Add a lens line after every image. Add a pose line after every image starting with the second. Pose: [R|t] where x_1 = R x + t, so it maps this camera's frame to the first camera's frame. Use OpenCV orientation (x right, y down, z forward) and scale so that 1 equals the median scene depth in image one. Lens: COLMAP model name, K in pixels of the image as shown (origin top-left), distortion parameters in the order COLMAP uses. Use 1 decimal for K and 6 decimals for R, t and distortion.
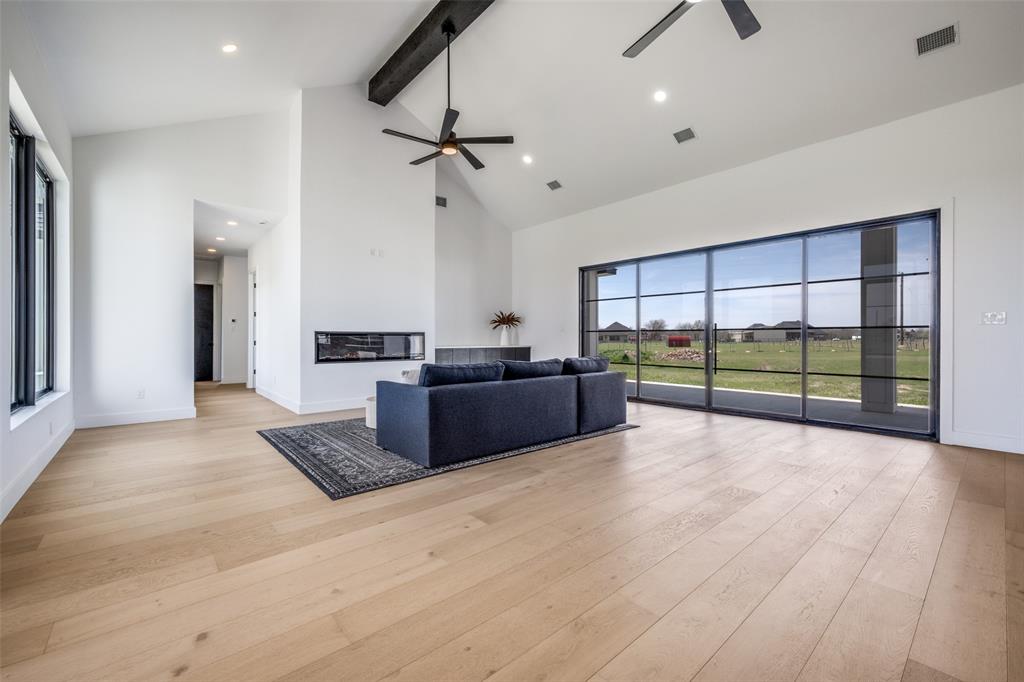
lens RADIAL K [[420.3, 0, 509.1], [0, 420.3, 335.2], [0, 0, 1]] dist [0.007981, -0.000070]
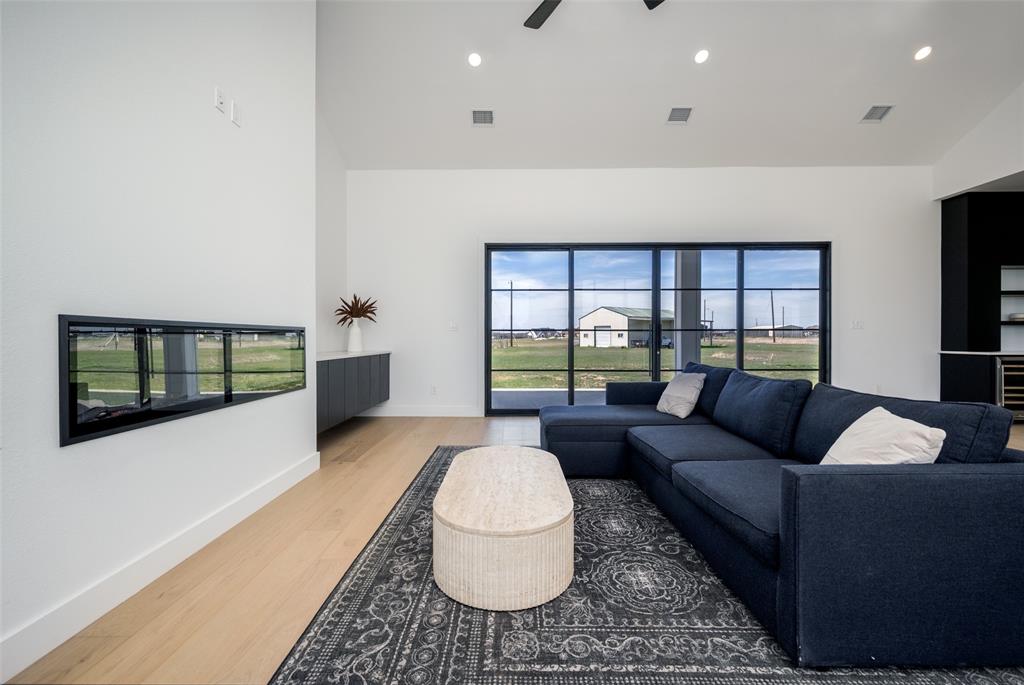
lens RADIAL K [[440.1, 0, 528.9], [0, 440.1, 346.0], [0, 0, 1]] dist [0.000237, -0.000101]
pose [[0.617433, -0.018311, 0.786410, -0.515889], [0.002126, 0.999764, 0.021609, 0.003867], [-0.786621, -0.011670, 0.617326, 0.598308]]
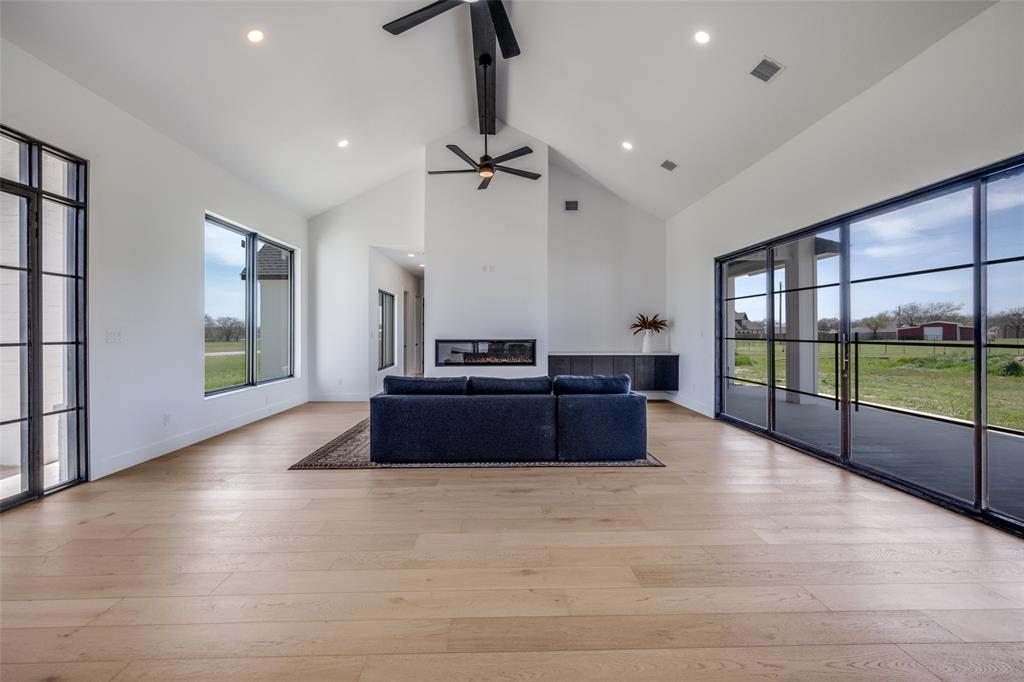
lens RADIAL K [[440.1, 0, 507.1], [0, 440.1, 330.3], [0, 0, 1]] dist [0.000237, -0.000101]
pose [[0.780871, -0.004172, -0.624678, 0.488056], [0.004974, 0.999988, -0.000461, -0.033854], [0.624672, -0.002747, 0.780882, 0.133773]]
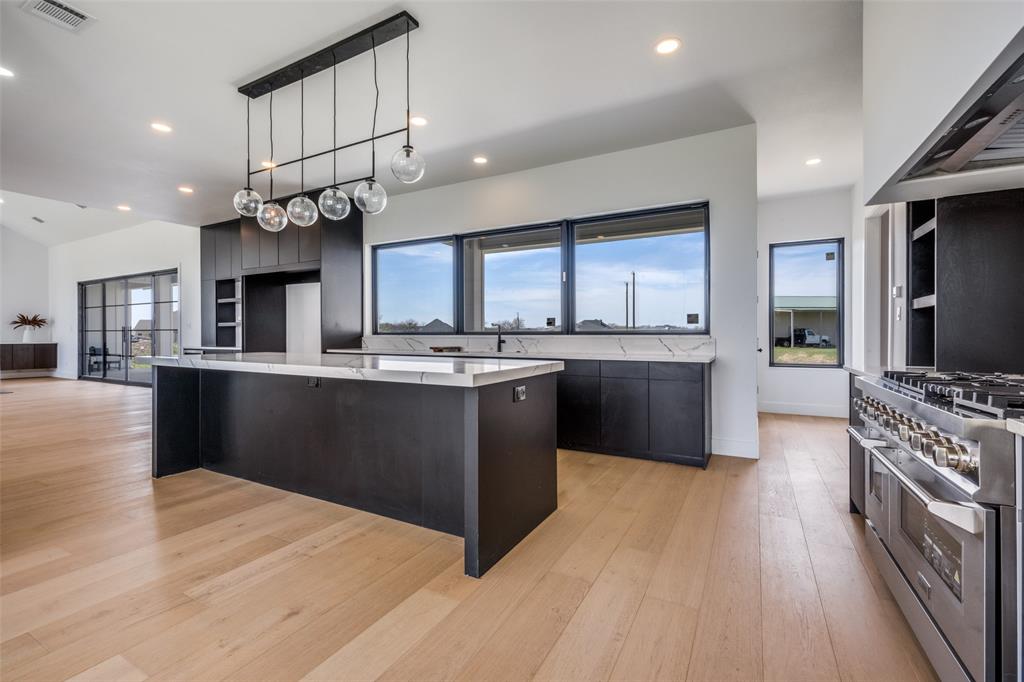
lens RADIAL K [[454.9, 0, 514.1], [0, 454.9, 335.9], [0, 0, 1]] dist [0.001829, -0.000110]
pose [[0.932295, -0.005111, 0.361662, 1.186925], [0.002230, 0.999962, 0.008384, -0.002530], [-0.361691, -0.007010, 0.932272, -1.056768]]
